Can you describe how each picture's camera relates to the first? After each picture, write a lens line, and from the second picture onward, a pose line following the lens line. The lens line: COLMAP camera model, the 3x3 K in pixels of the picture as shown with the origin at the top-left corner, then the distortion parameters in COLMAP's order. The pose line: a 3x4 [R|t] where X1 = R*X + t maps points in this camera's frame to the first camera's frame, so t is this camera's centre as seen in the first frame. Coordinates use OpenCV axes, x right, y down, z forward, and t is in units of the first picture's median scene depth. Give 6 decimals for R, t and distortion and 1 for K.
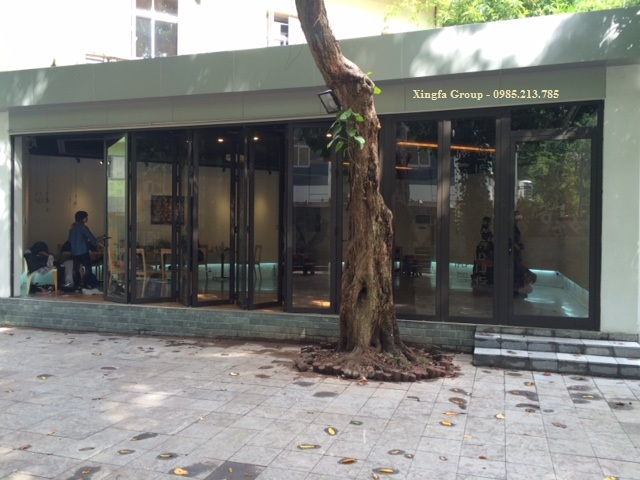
lens RADIAL K [[546.4, 0, 322.4], [0, 546.4, 235.4], [0, 0, 1]] dist [0.074883, -0.097667]
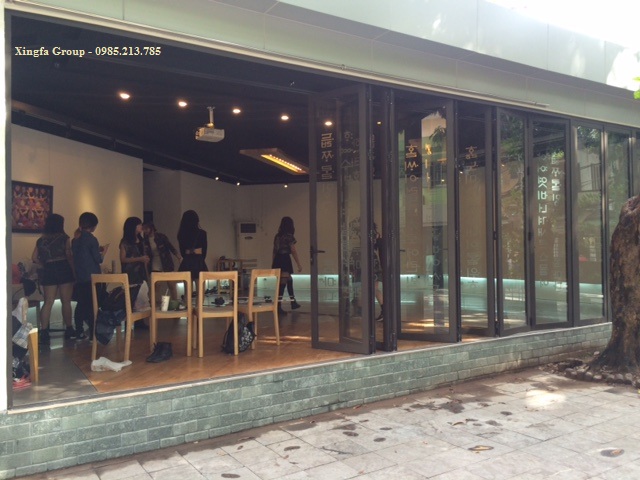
lens RADIAL K [[546.4, 0, 322.3], [0, 546.4, 240.5], [0, 0, 1]] dist [0.074883, -0.097667]
pose [[0.636588, -0.007411, 0.771169, -1.059296], [0.017034, 0.999845, -0.004452, -0.004662], [-0.771016, 0.015970, 0.636615, 0.831940]]
